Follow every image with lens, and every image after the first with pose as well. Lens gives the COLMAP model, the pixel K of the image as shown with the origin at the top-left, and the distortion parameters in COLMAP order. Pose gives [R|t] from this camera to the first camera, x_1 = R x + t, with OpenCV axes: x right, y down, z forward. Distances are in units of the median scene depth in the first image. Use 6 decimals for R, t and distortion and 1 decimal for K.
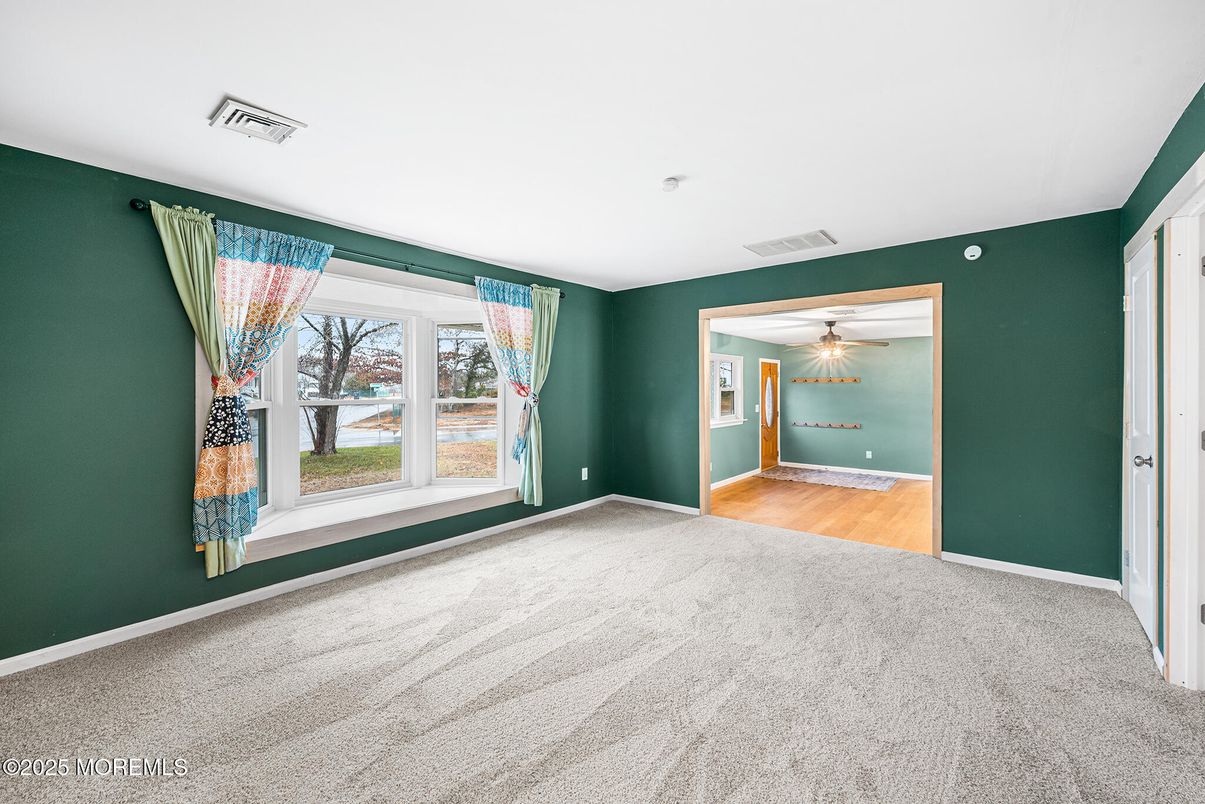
lens RADIAL K [[479.8, 0, 602.1], [0, 479.8, 395.4], [0, 0, 1]] dist [-0.001212, -0.000108]
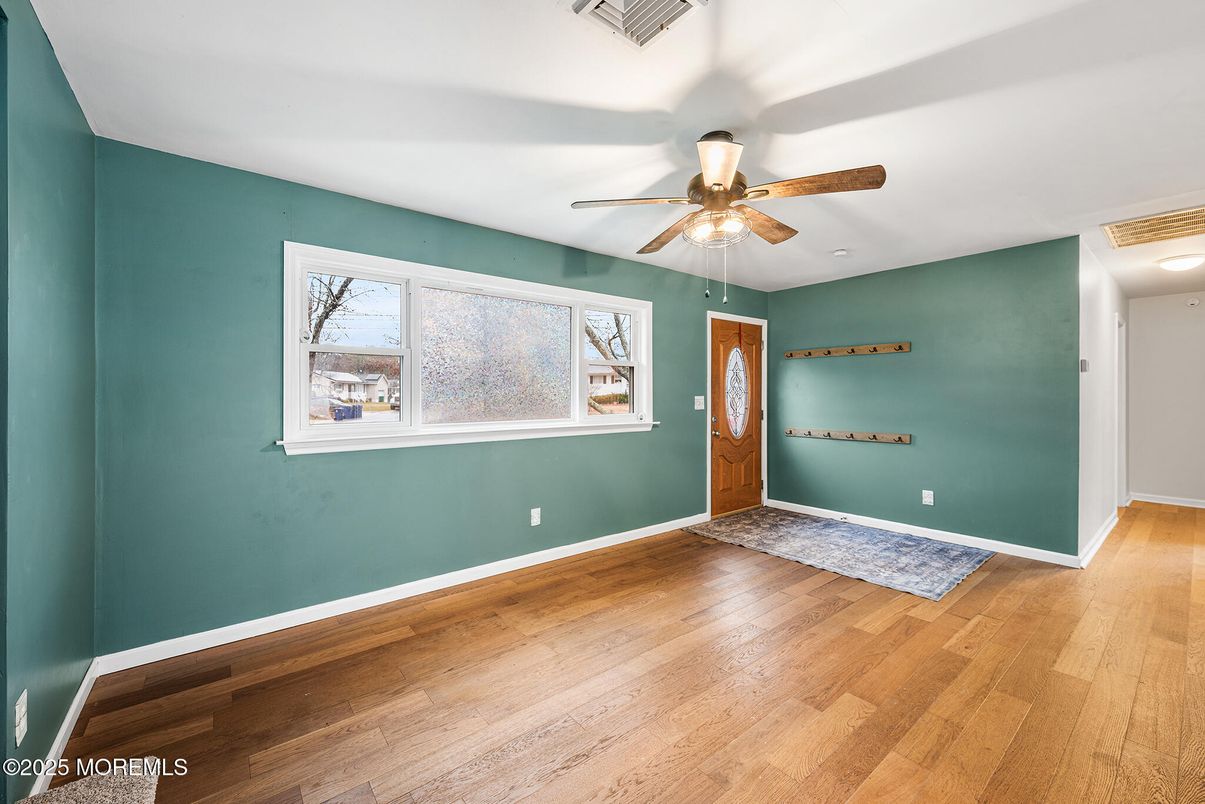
lens RADIAL K [[479.8, 0, 602.1], [0, 479.8, 395.4], [0, 0, 1]] dist [-0.001212, -0.000108]
pose [[0.979355, 0.000693, -0.202149, 0.466619], [-0.004453, 0.999825, -0.018147, 0.042621], [0.202101, 0.018673, 0.979187, 0.638639]]
